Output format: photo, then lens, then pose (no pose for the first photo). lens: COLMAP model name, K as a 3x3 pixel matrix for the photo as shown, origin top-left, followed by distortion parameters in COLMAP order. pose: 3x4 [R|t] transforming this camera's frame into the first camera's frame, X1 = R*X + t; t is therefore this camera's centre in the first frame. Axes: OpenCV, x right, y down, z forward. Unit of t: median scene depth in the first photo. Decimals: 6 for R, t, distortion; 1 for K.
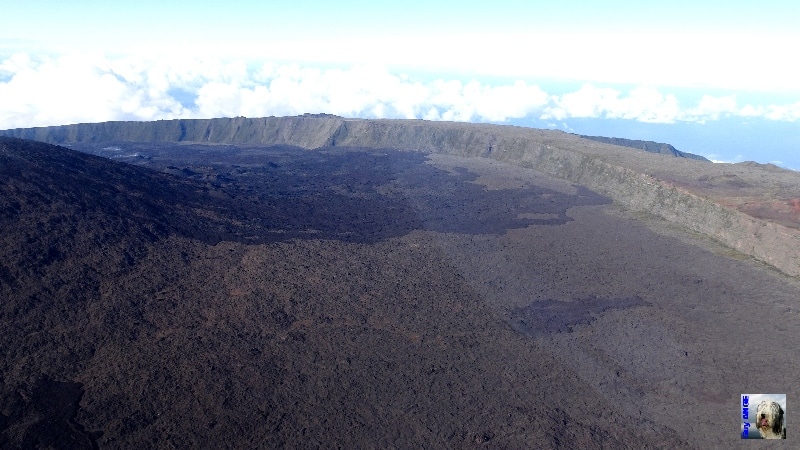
lens RADIAL K [[578.6, 0, 398.9], [0, 578.6, 224.1], [0, 0, 1]] dist [0.030886, 0.004651]
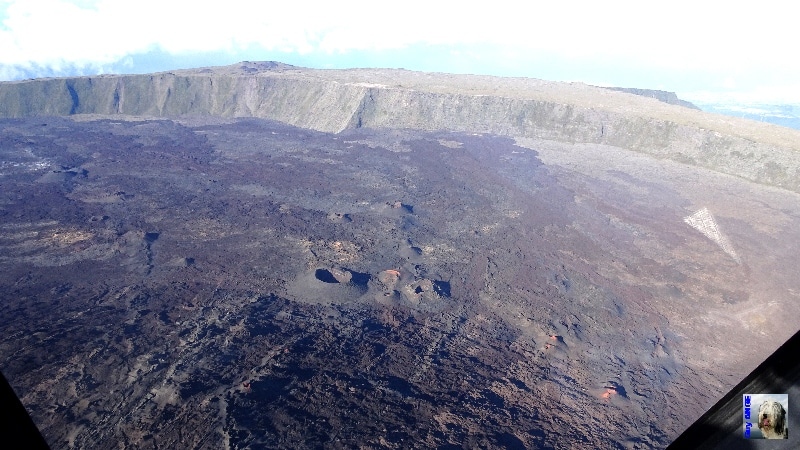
lens RADIAL K [[578.6, 0, 398.0], [0, 578.6, 226.0], [0, 0, 1]] dist [0.030886, 0.004651]
pose [[0.956322, -0.092184, 0.277399, -0.233896], [0.052007, 0.987489, 0.148863, -0.103101], [-0.287651, -0.127934, 0.949152, 0.281071]]
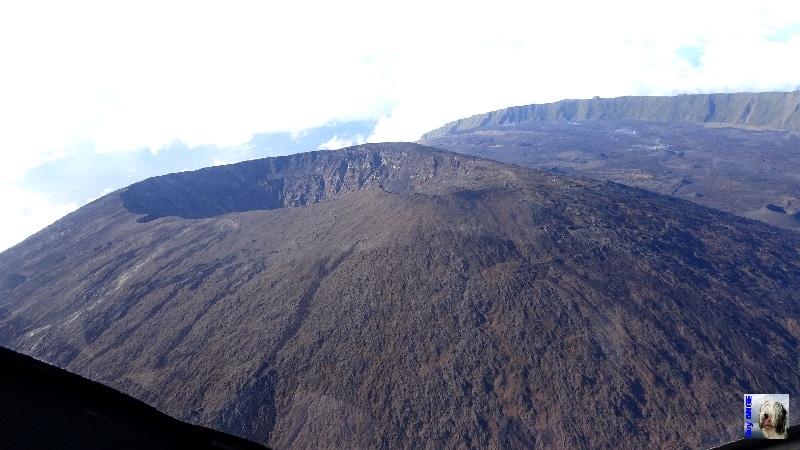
lens RADIAL K [[578.6, 0, 398.5], [0, 578.6, 220.2], [0, 0, 1]] dist [0.030886, 0.004651]
pose [[0.724807, 0.157953, -0.670601, -0.128271], [-0.111148, 0.987422, 0.112444, -0.055299], [0.679927, -0.006965, 0.733247, 0.129167]]
